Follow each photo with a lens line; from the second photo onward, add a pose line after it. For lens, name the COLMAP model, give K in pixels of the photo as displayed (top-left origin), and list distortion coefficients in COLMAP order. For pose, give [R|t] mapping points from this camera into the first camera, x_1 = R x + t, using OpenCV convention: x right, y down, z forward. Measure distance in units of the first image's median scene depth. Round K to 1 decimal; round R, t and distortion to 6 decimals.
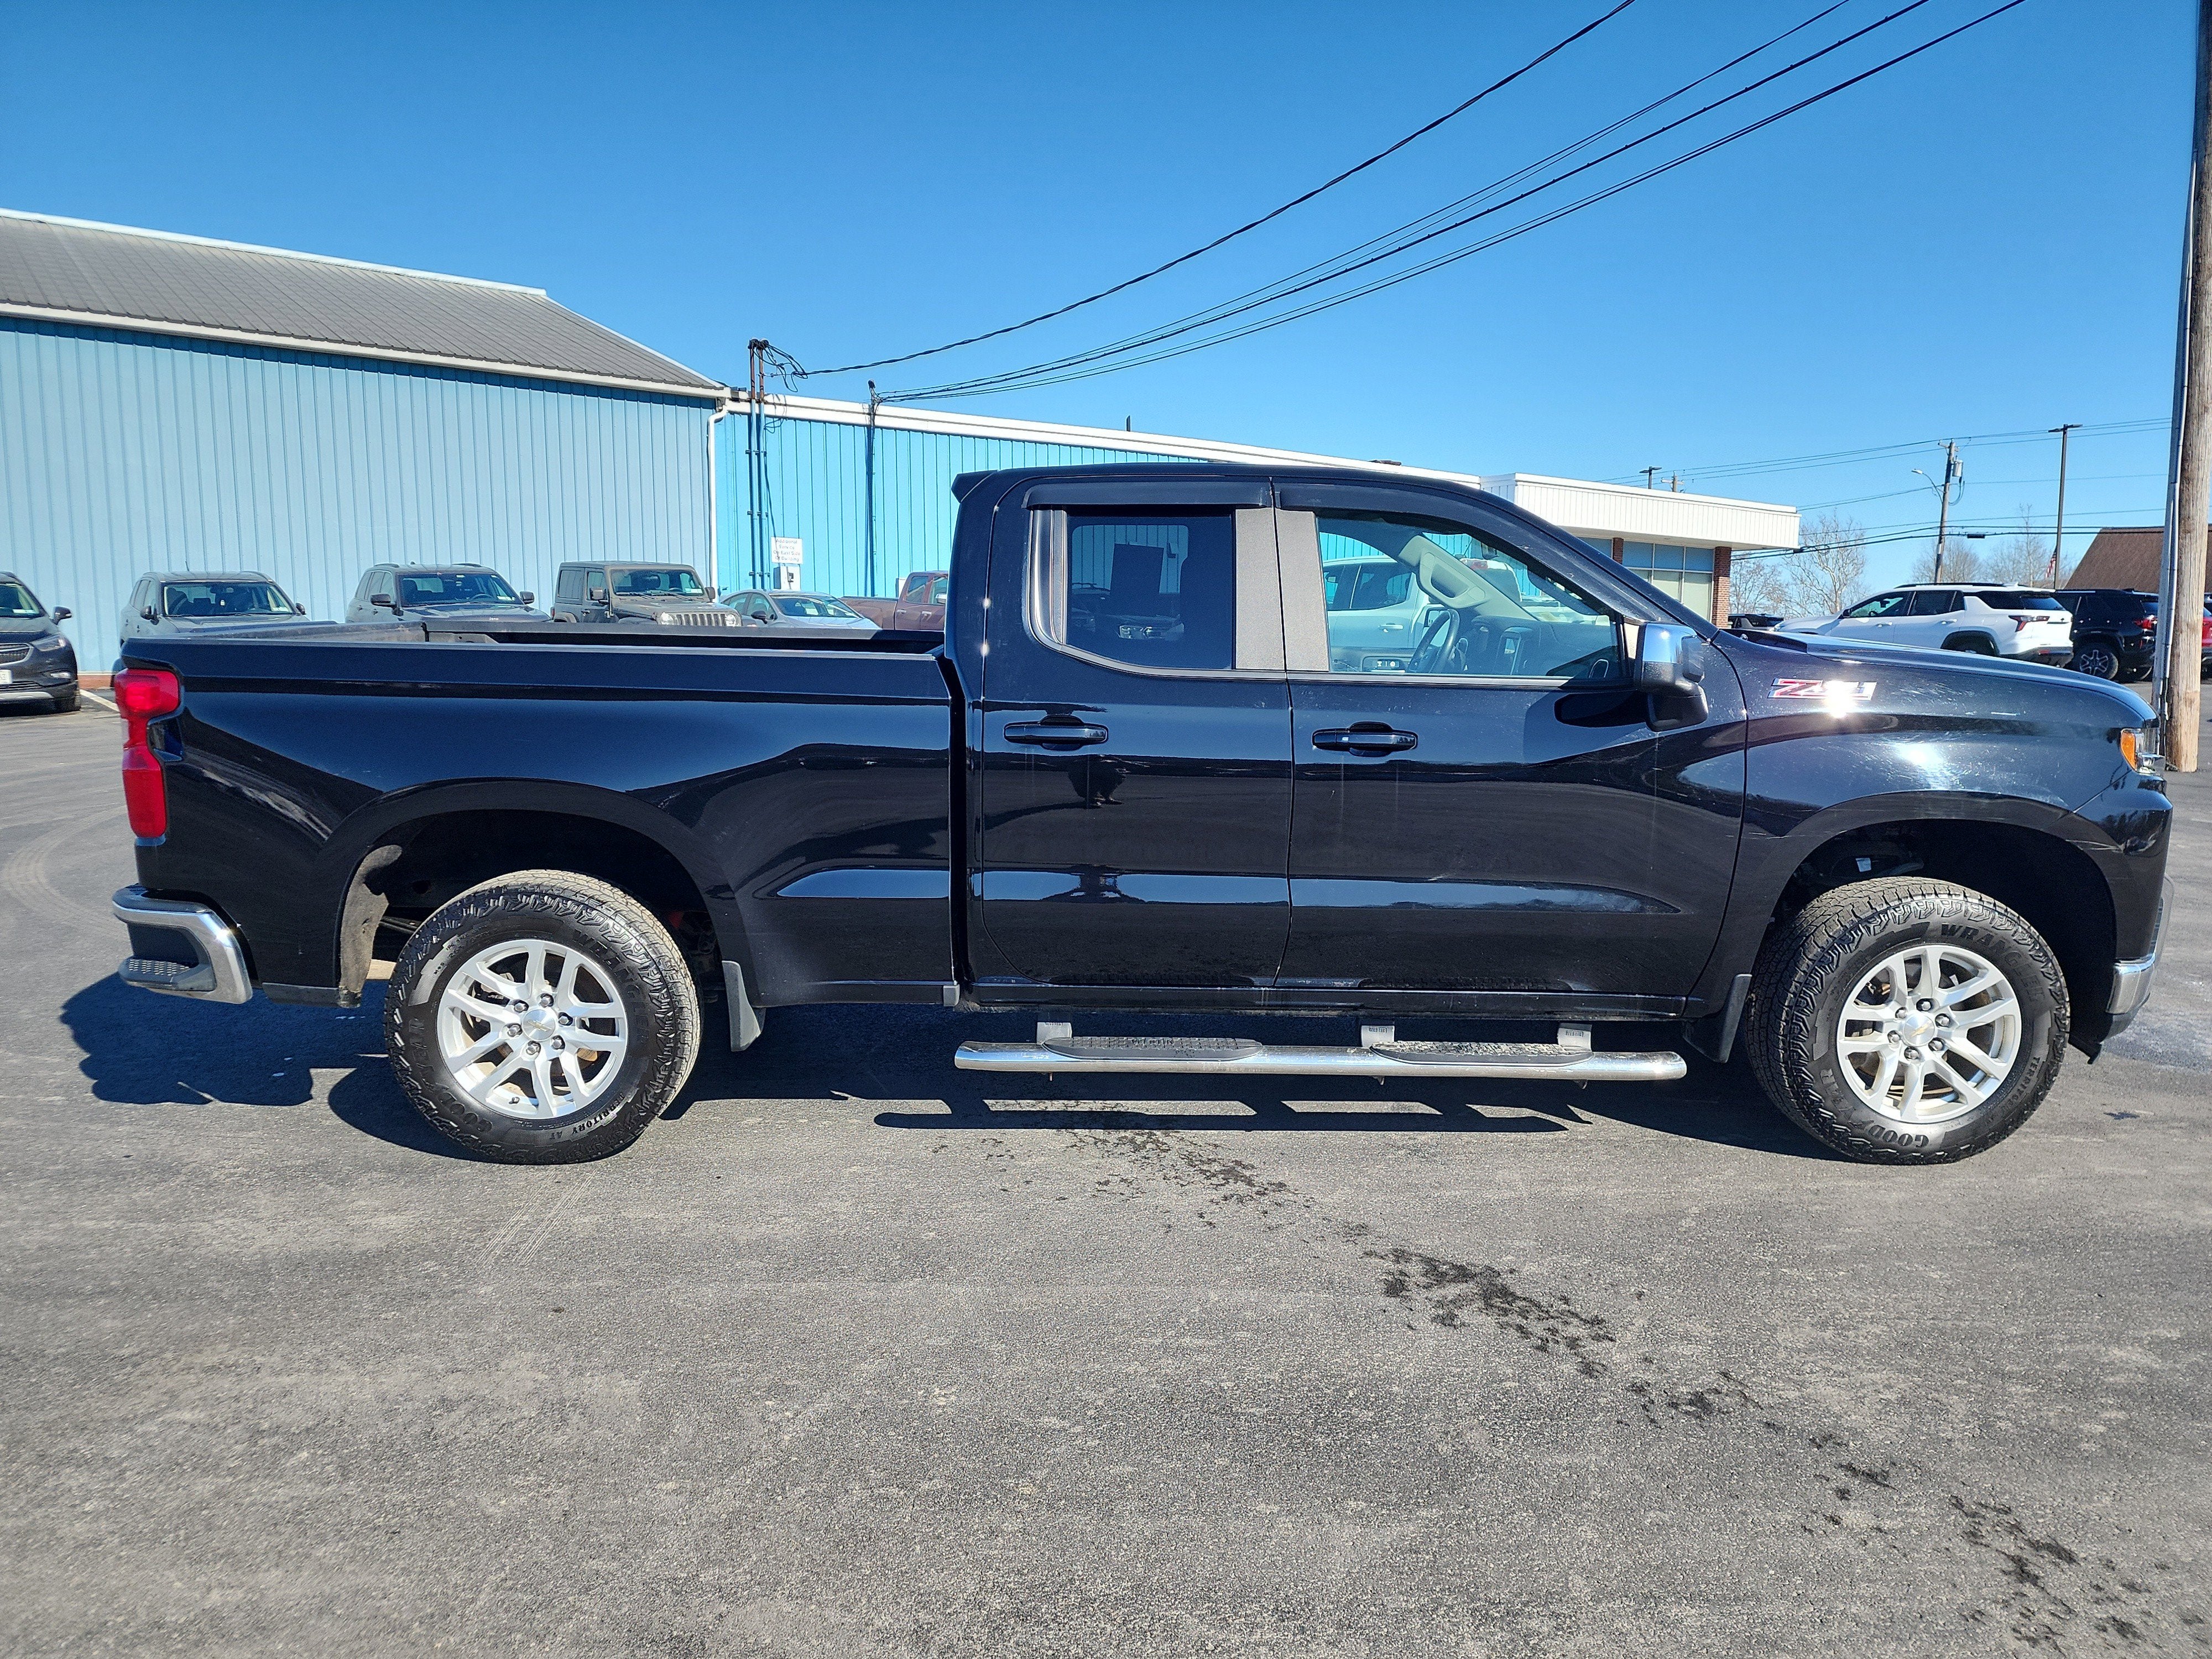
lens RADIAL K [[1475.7, 0, 1113.2], [0, 1475.7, 843.2], [0, 0, 1]] dist [0.070826, -0.062478]
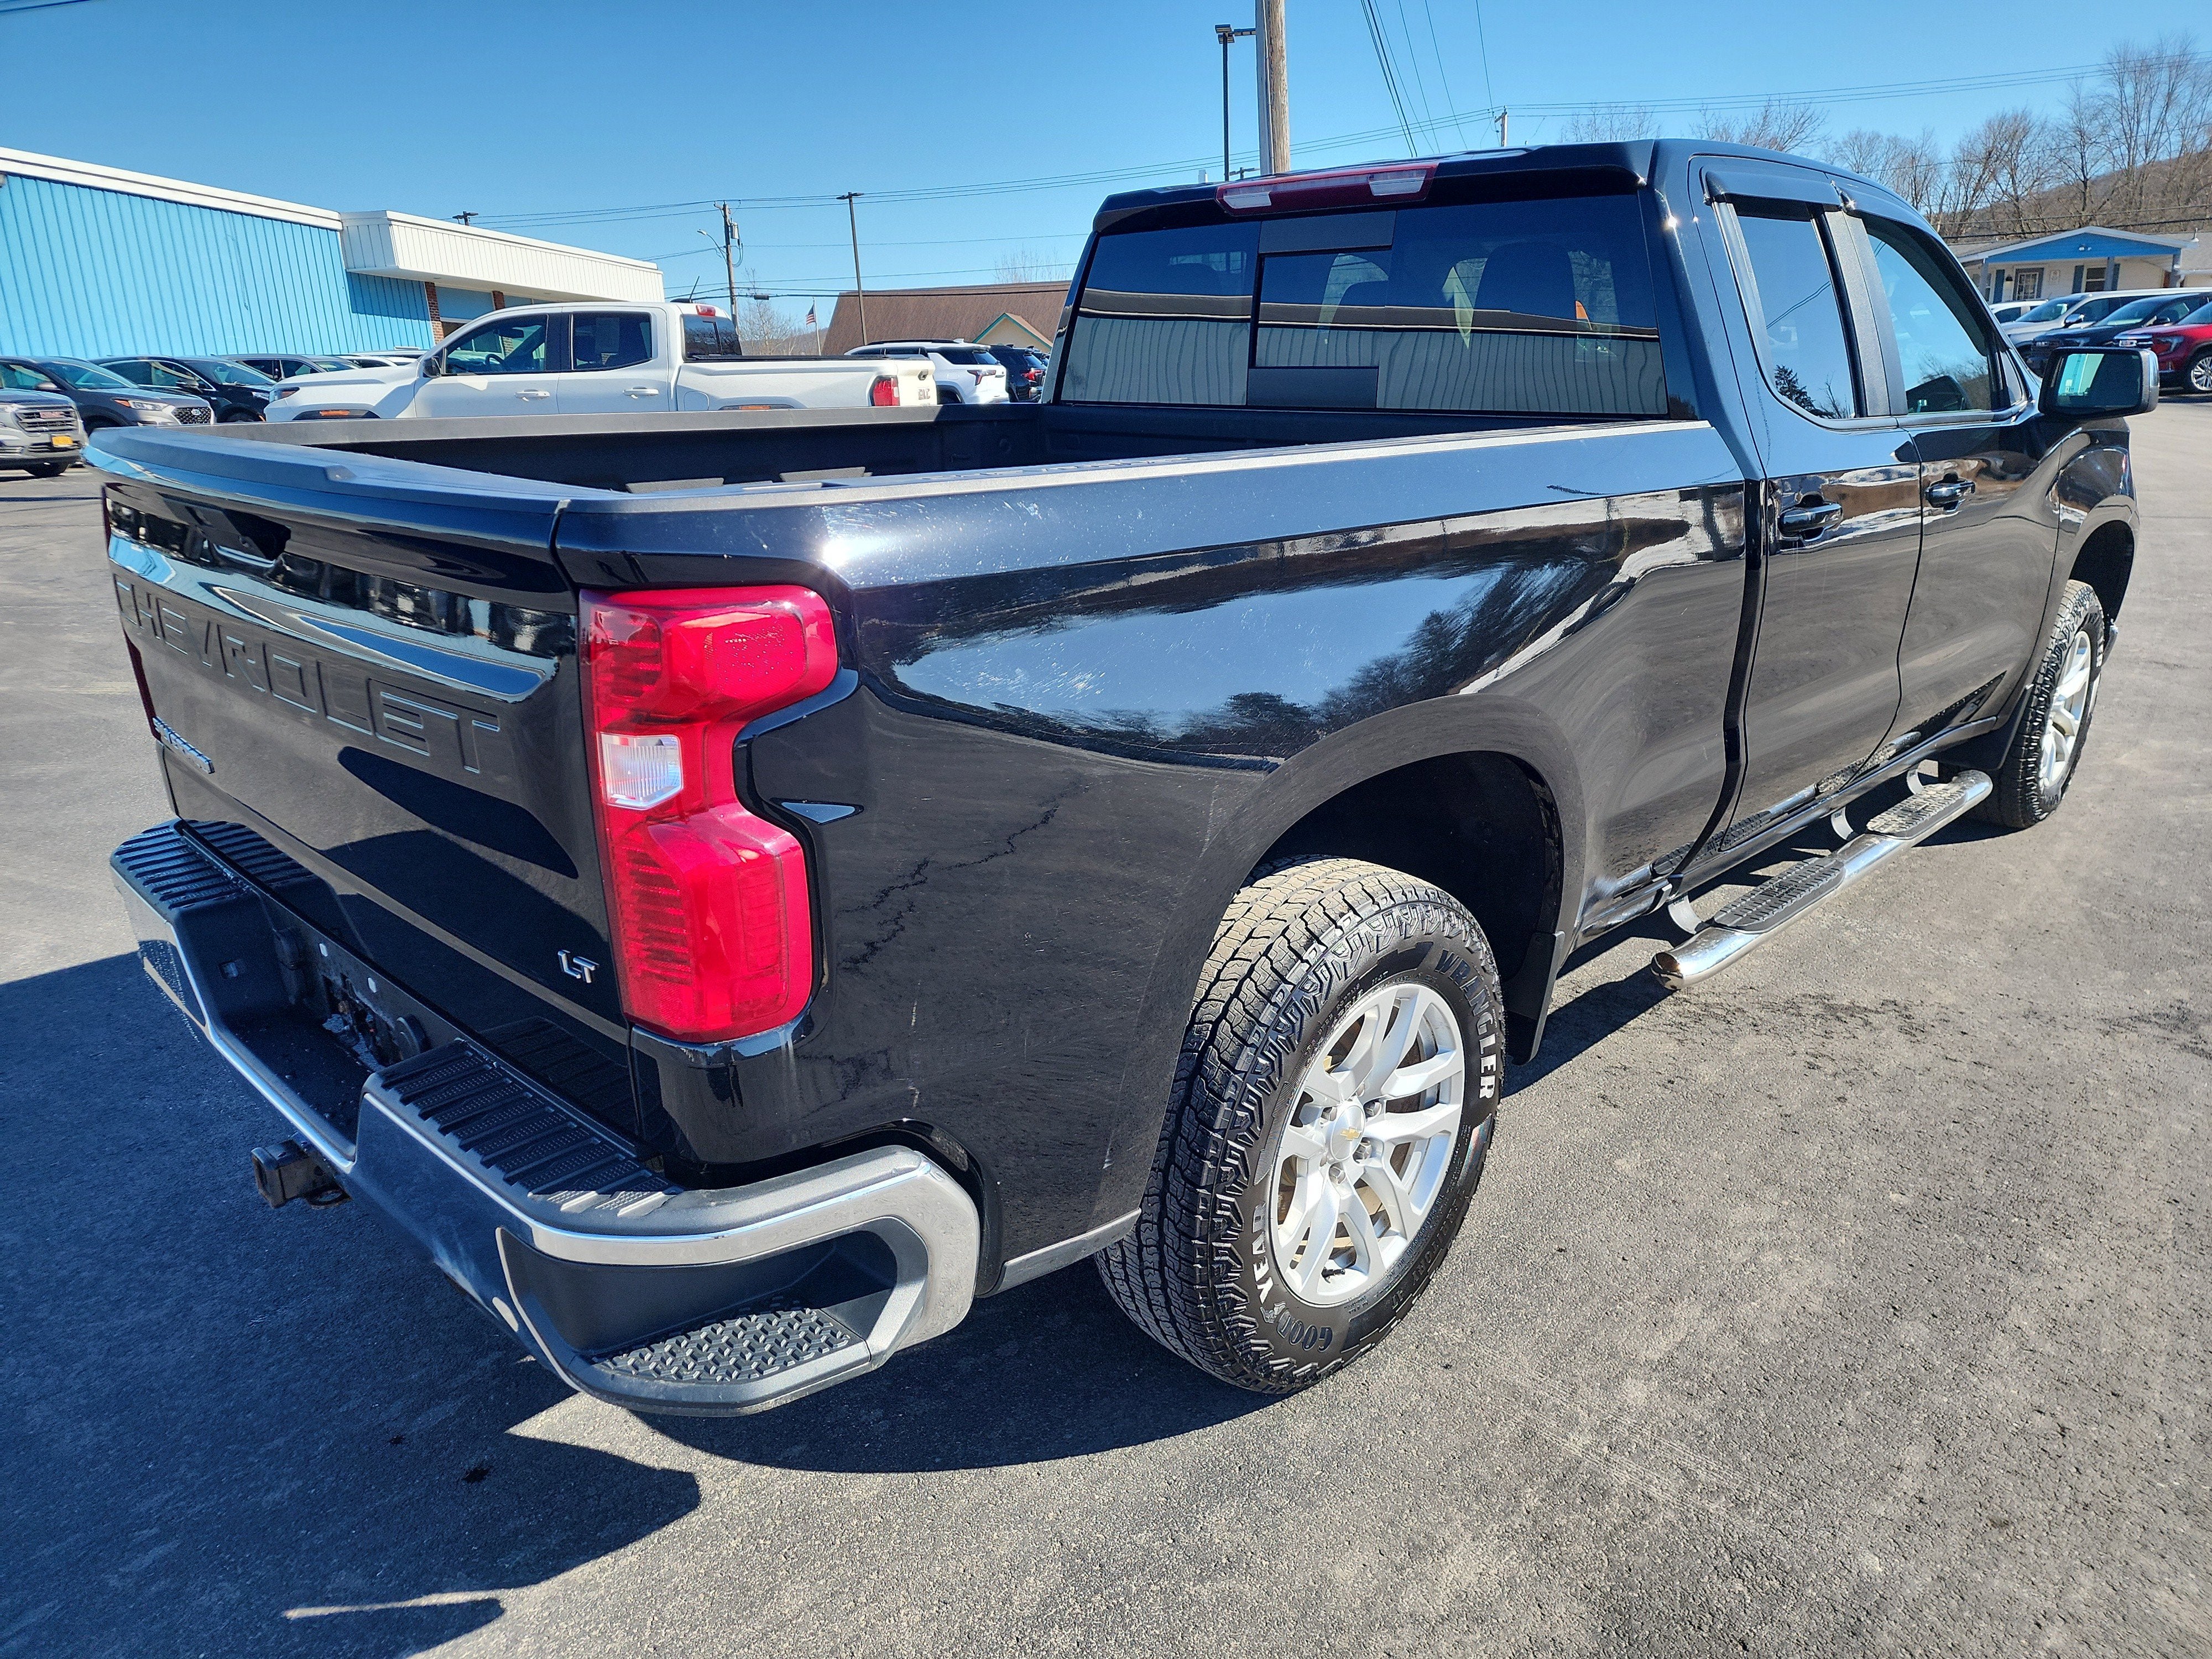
lens RADIAL K [[1469.6, 0, 1124.8], [0, 1469.6, 822.4], [0, 0, 1]] dist [0.067416, -0.057986]
pose [[0.717430, -0.229026, 0.657906, -0.119053], [0.136380, 0.972313, 0.189757, -0.016912], [-0.683150, -0.046413, 0.728801, 0.098594]]
